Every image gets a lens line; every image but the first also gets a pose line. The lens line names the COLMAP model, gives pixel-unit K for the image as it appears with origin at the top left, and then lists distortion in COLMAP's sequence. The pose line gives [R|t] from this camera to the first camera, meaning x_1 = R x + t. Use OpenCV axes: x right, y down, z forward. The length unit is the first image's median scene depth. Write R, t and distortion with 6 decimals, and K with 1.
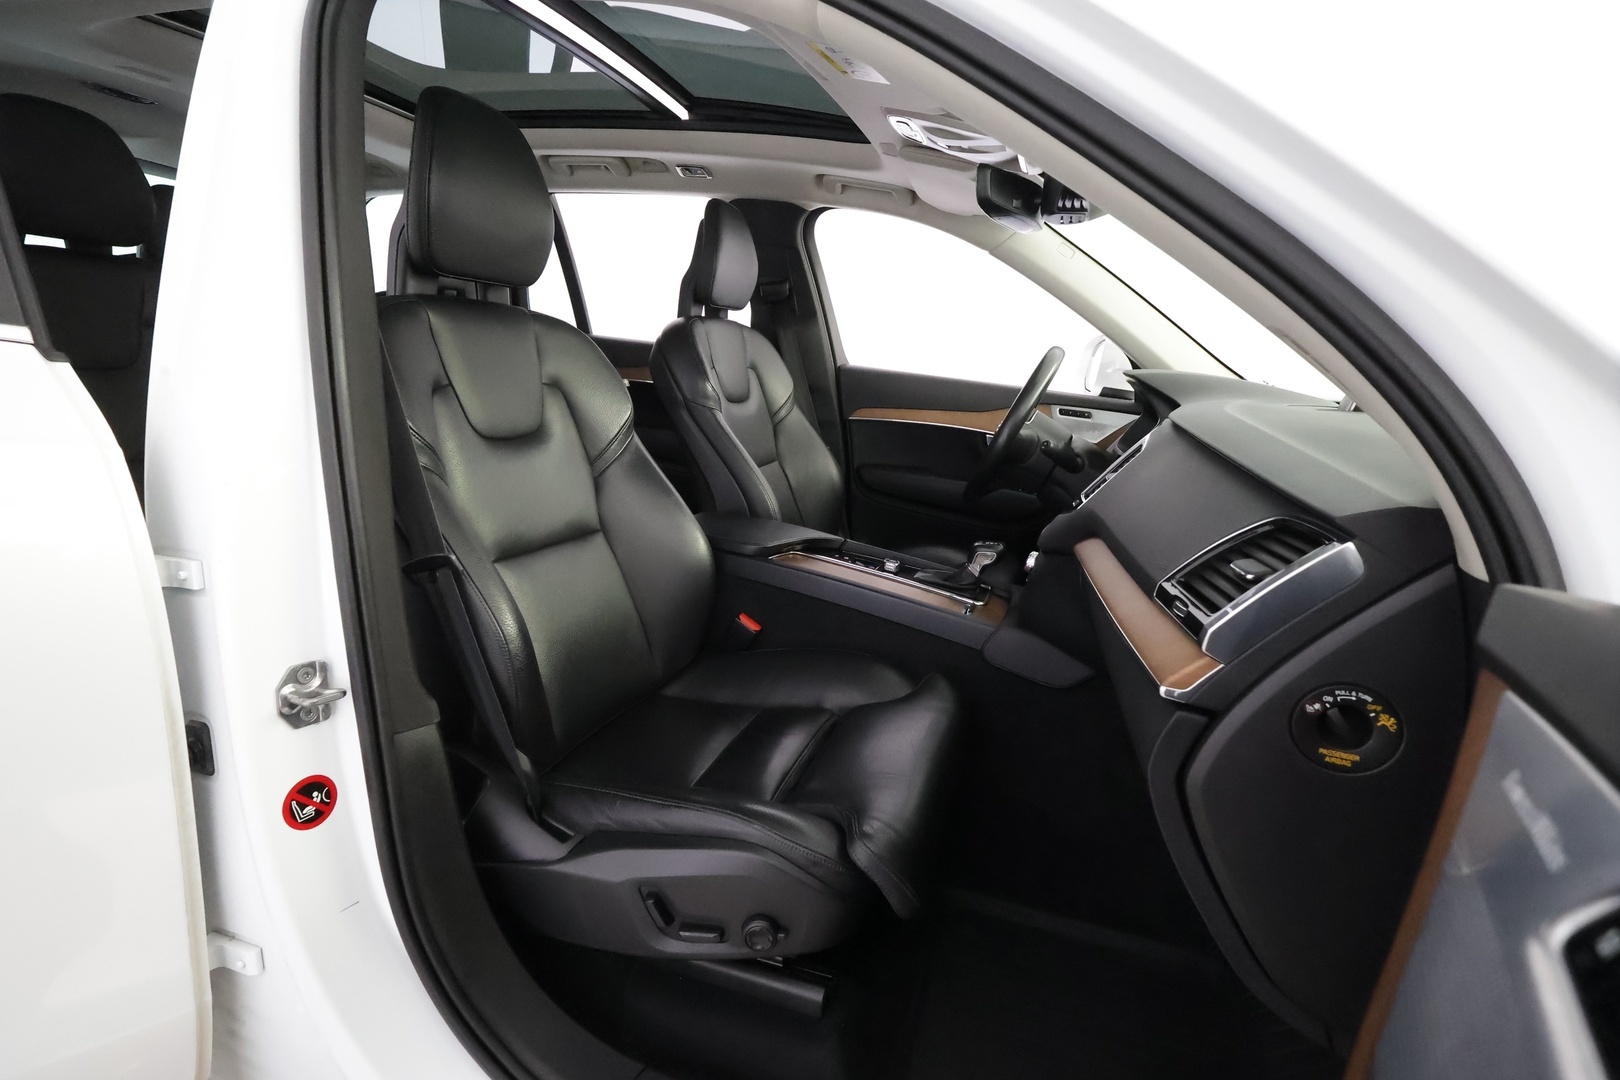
lens RADIAL K [[749.3, 0, 810.0], [0, 749.3, 540.0], [0, 0, 1]] dist [-0.002753, 0.000709]
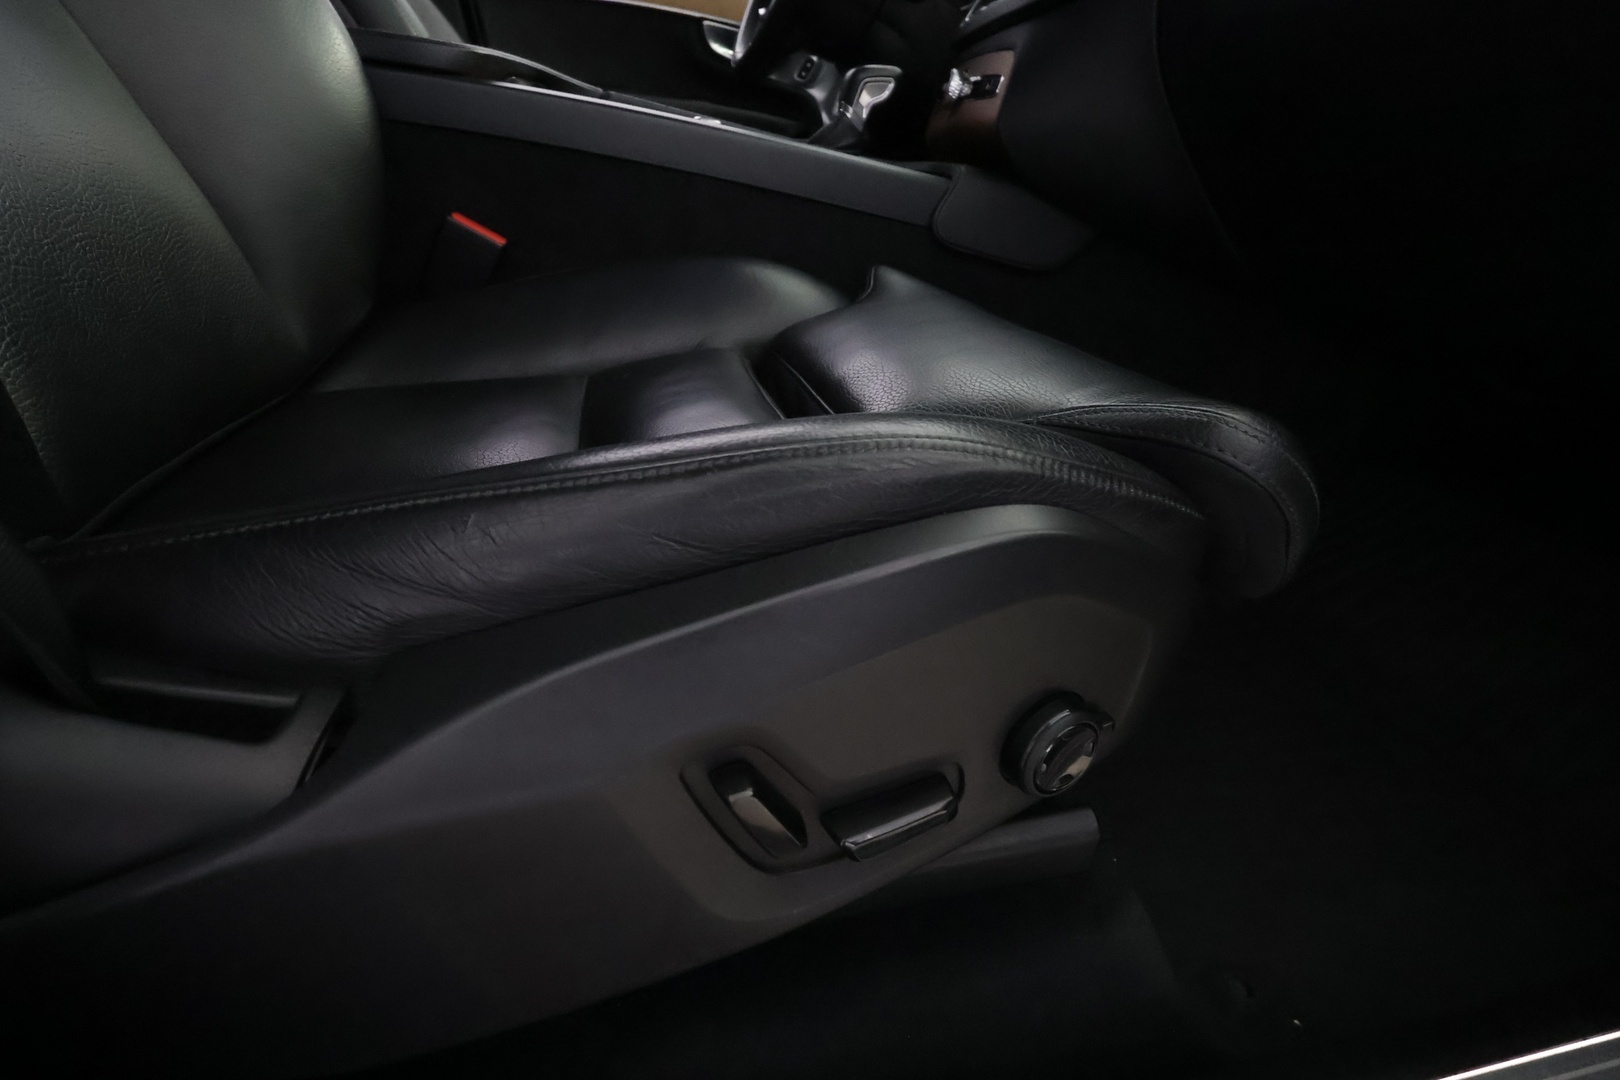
lens RADIAL K [[749.3, 0, 810.0], [0, 749.3, 540.0], [0, 0, 1]] dist [-0.002753, 0.000709]
pose [[0.840107, -0.235491, 0.488635, -0.200989], [0.096564, 0.951382, 0.292485, 0.199990], [-0.533756, -0.198534, 0.822003, 0.499443]]
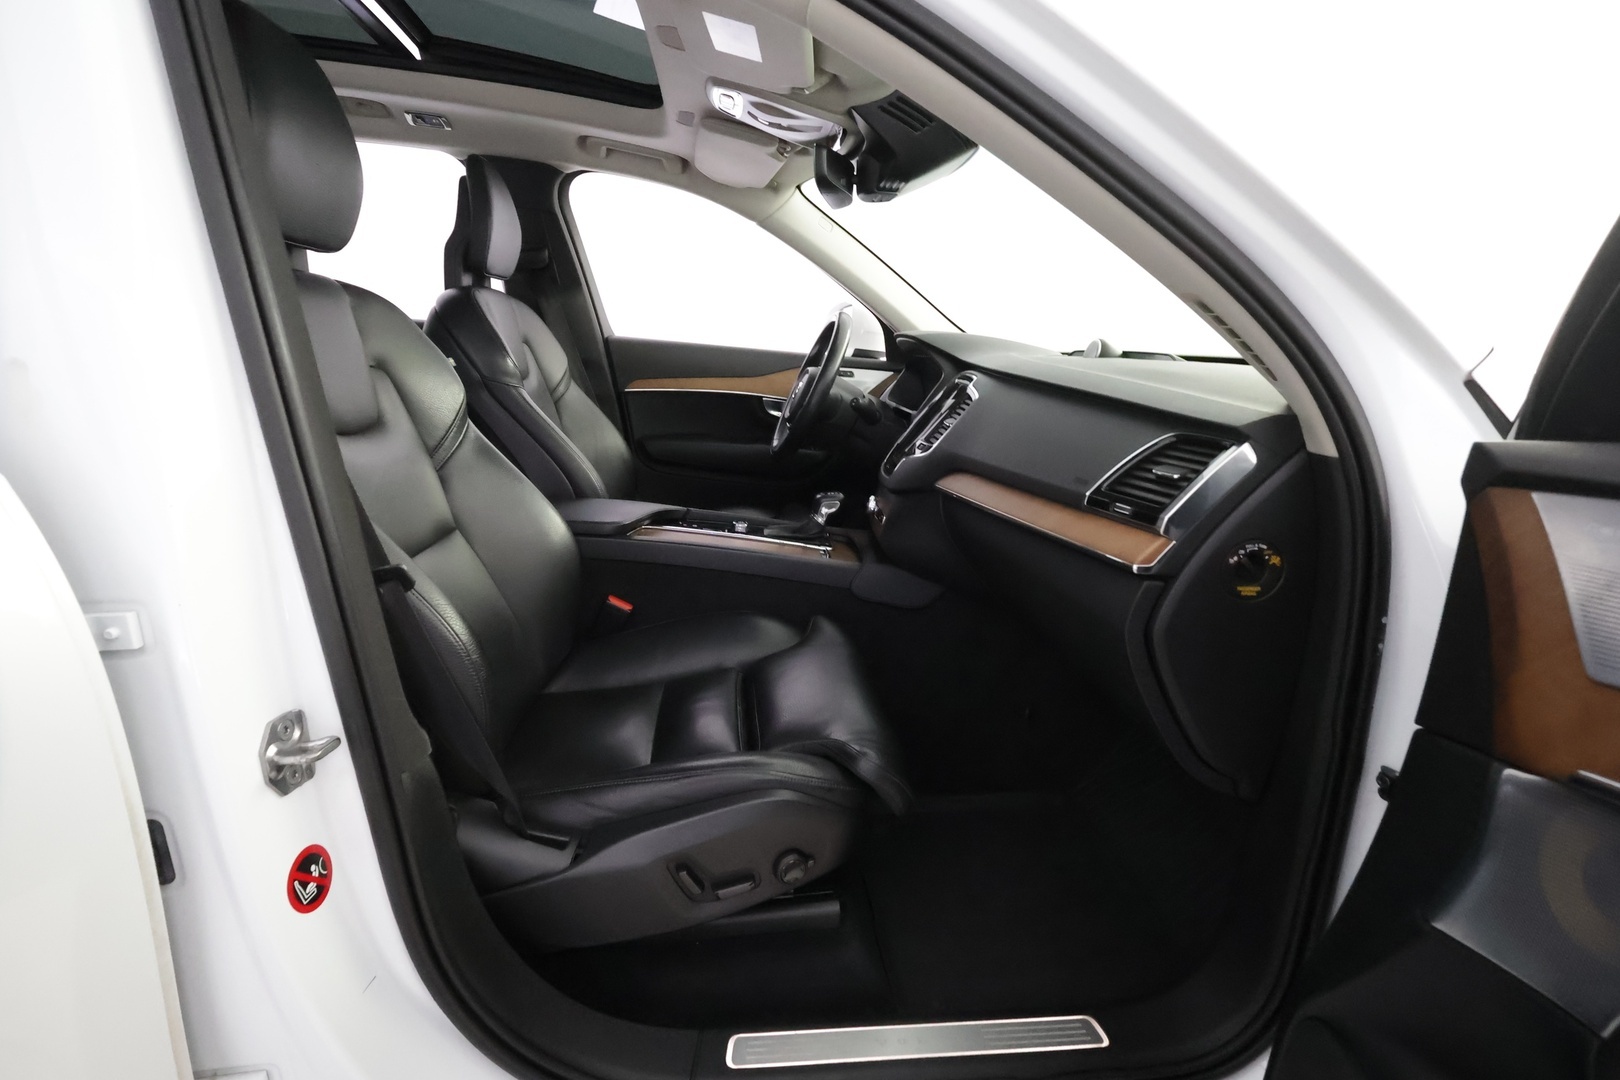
lens RADIAL K [[749.3, 0, 810.0], [0, 749.3, 540.0], [0, 0, 1]] dist [-0.002753, 0.000709]
pose [[0.902398, -0.141100, 0.407148, -0.264421], [0.125269, 0.989963, 0.065434, -0.004414], [-0.412294, -0.008044, 0.911015, 0.008333]]
